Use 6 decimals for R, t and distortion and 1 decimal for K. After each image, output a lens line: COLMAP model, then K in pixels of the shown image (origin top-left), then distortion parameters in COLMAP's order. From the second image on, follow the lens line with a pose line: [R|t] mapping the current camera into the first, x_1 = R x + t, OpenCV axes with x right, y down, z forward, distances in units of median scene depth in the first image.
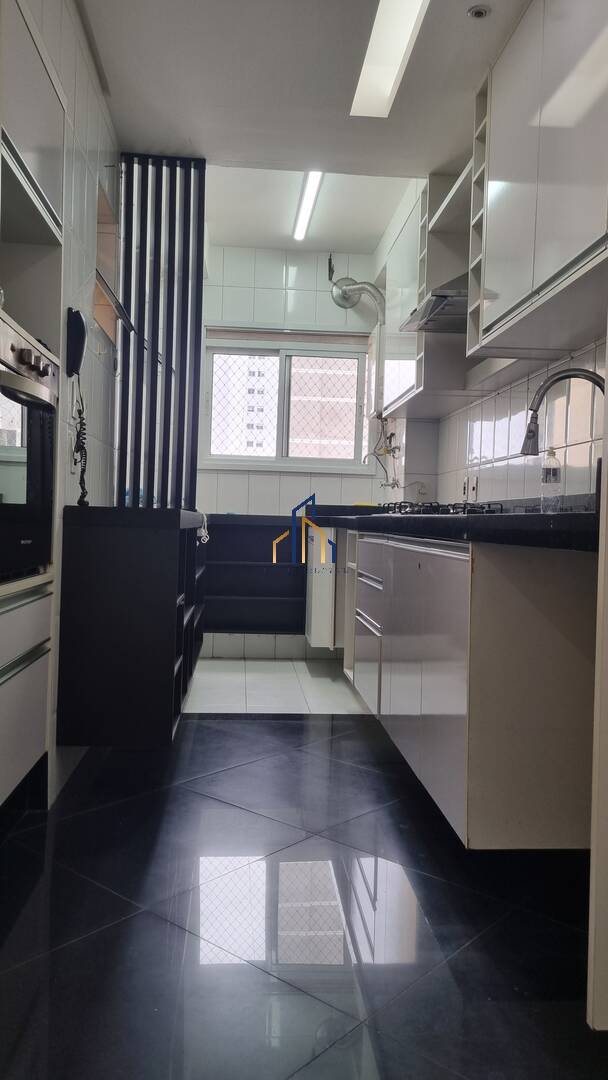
lens RADIAL K [[796.1, 0, 299.4], [0, 796.1, 540.0], [0, 0, 1]] dist [0.037318, -0.029443]
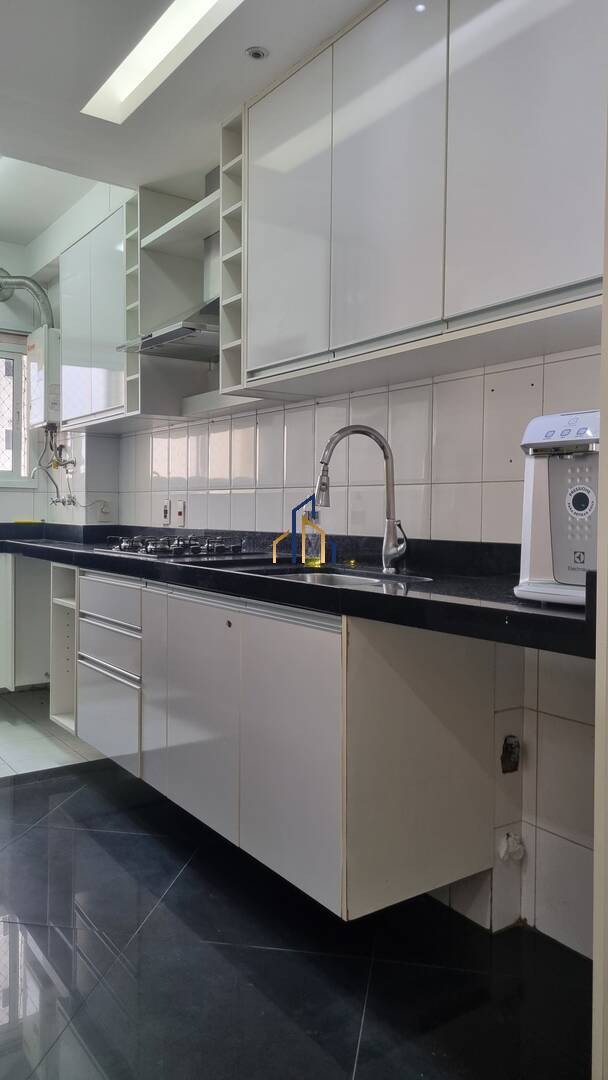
lens RADIAL K [[796.1, 0, 301.2], [0, 796.1, 537.1], [0, 0, 1]] dist [0.037318, -0.029443]
pose [[0.863264, -0.032728, 0.503690, -0.159703], [0.024975, 0.999443, 0.022137, -0.057431], [-0.504134, -0.006531, 0.863601, 0.081393]]
